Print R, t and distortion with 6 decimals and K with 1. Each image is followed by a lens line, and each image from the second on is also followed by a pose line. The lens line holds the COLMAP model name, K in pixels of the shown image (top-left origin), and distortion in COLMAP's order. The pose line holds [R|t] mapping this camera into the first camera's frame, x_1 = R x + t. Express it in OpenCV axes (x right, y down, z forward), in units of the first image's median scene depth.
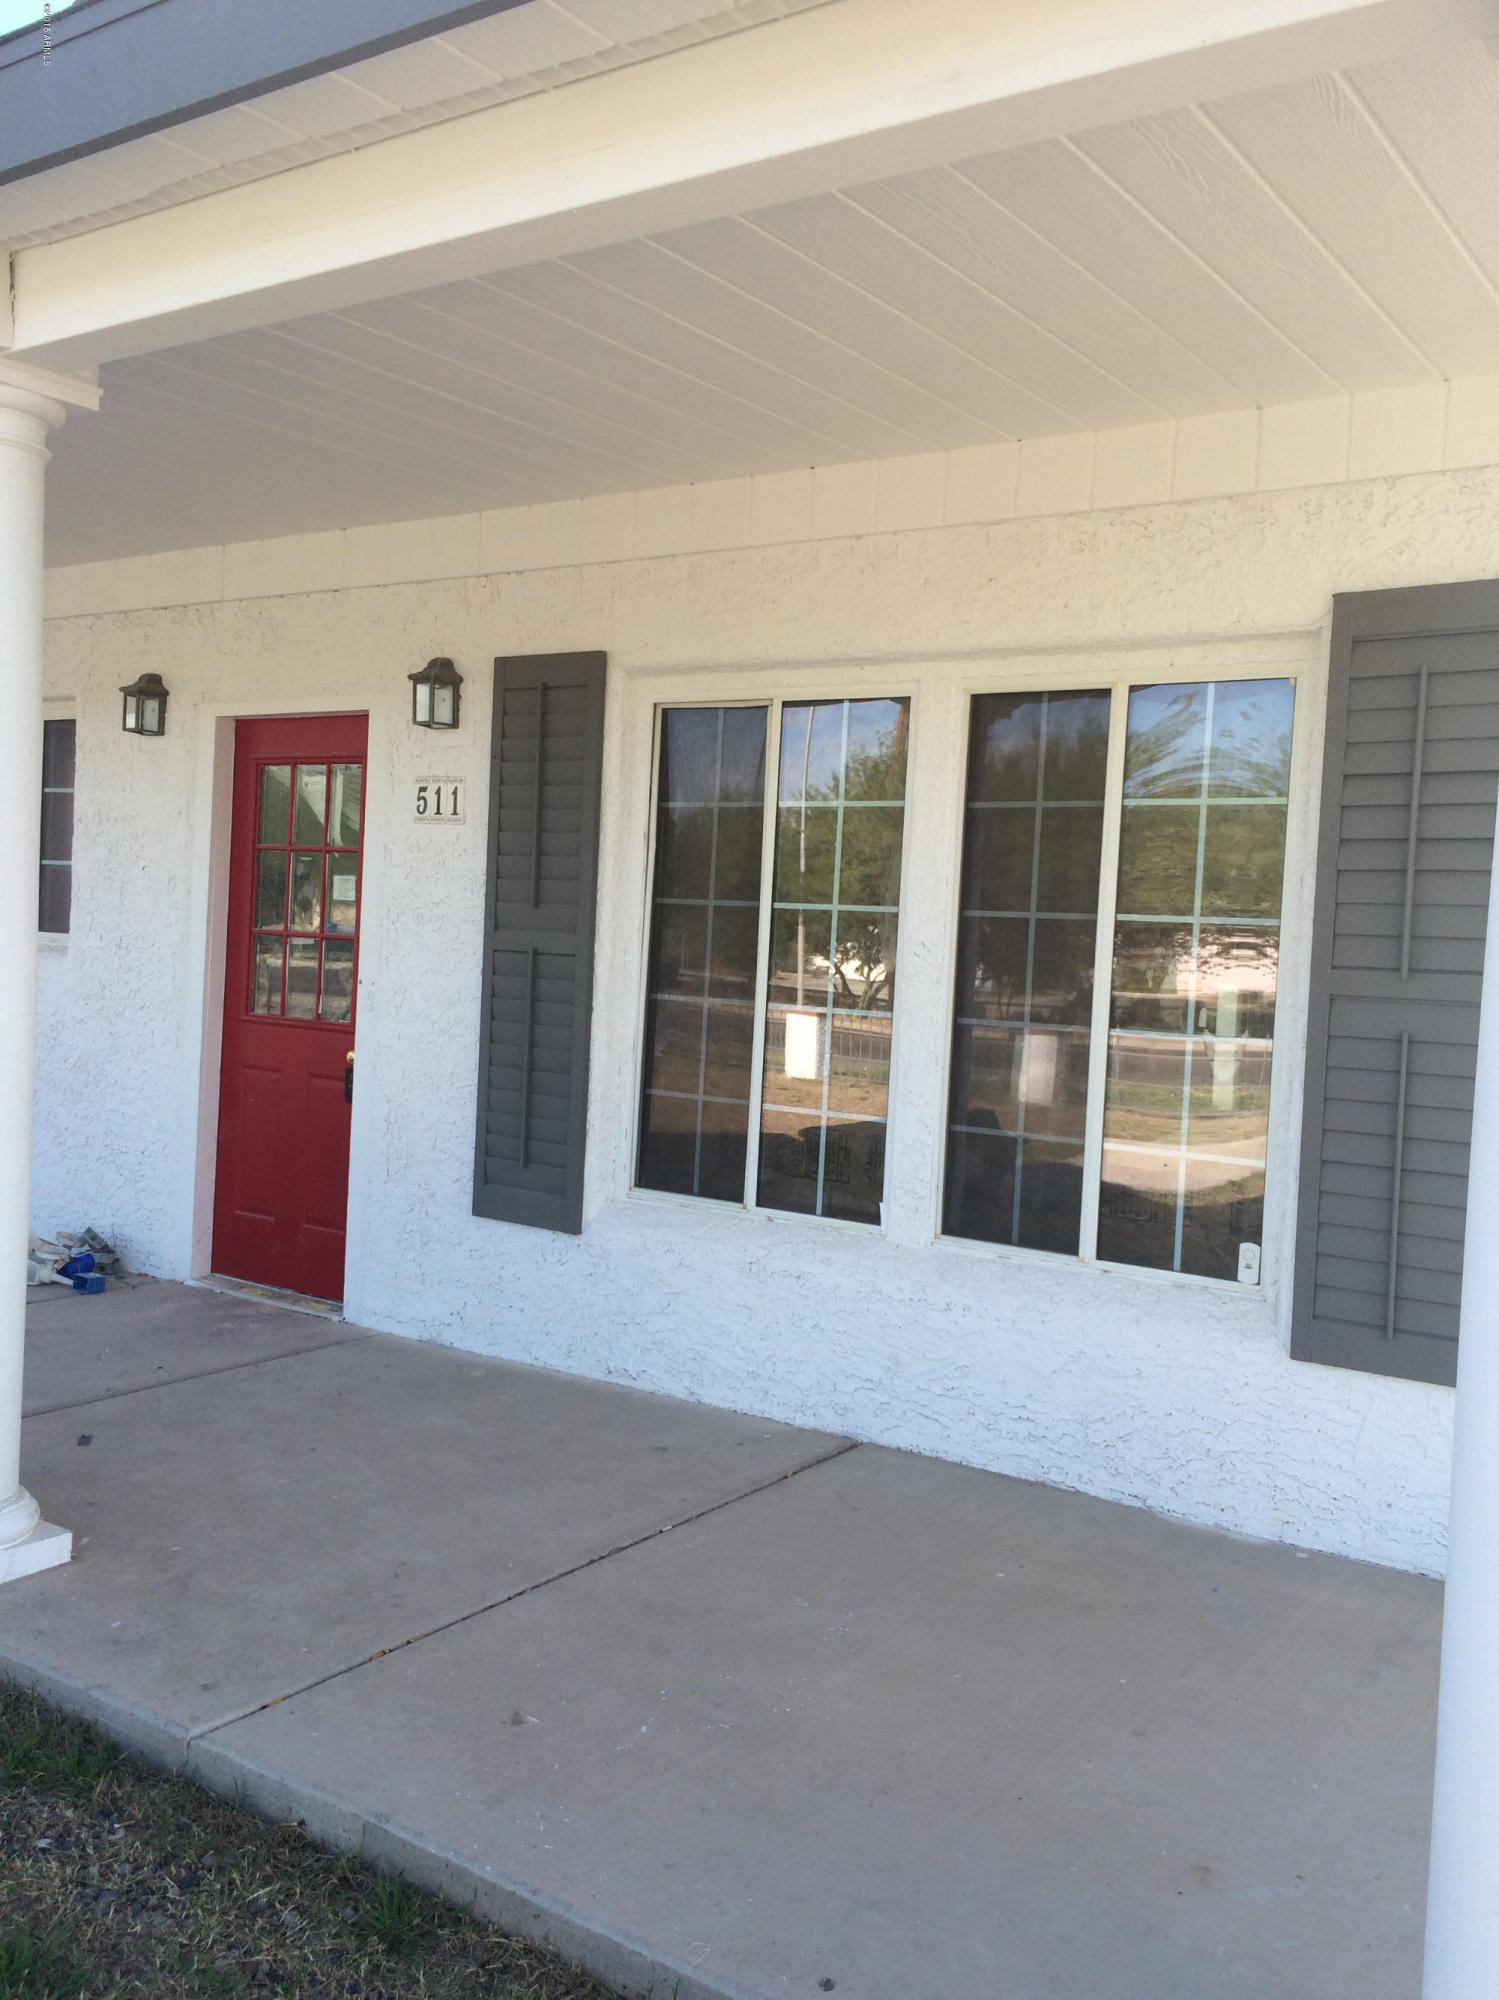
lens RADIAL K [[1721.9, 0, 749.5], [0, 1721.9, 1000.0], [0, 0, 1]] dist [0.046575, -0.003267]
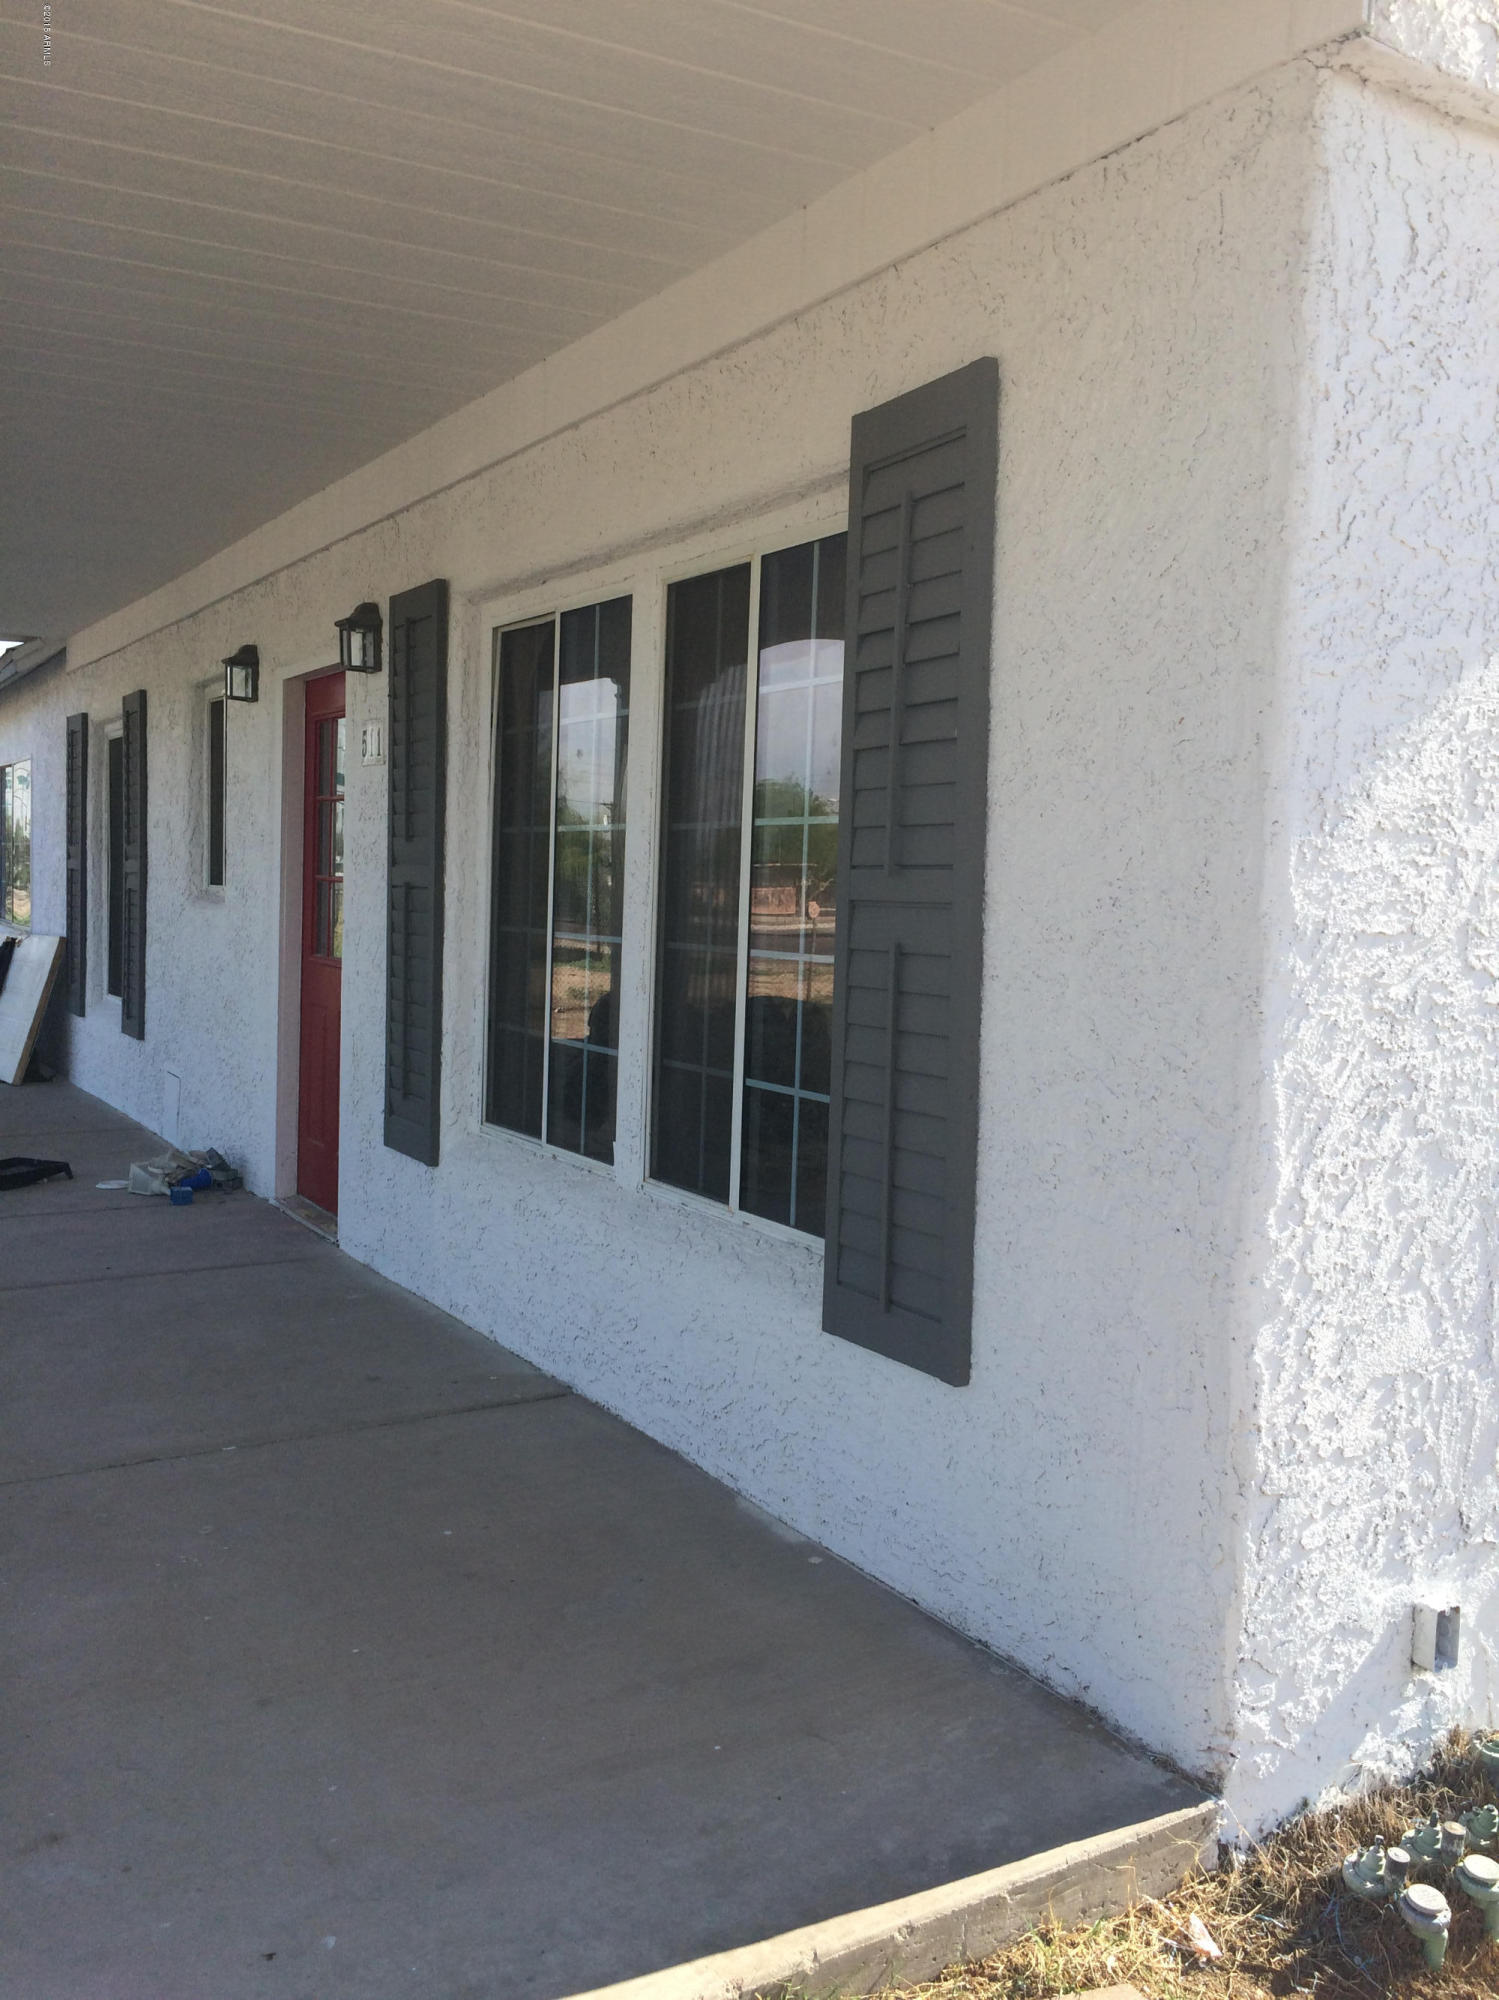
lens RADIAL K [[1712.9, 0, 749.5], [0, 1712.9, 1000.0], [0, 0, 1]] dist [0.055295, -0.065019]
pose [[0.909071, 0.004188, -0.416621, 0.518944], [0.002028, 0.999893, 0.014476, 0.027122], [0.416637, -0.014005, 0.908965, 0.183096]]
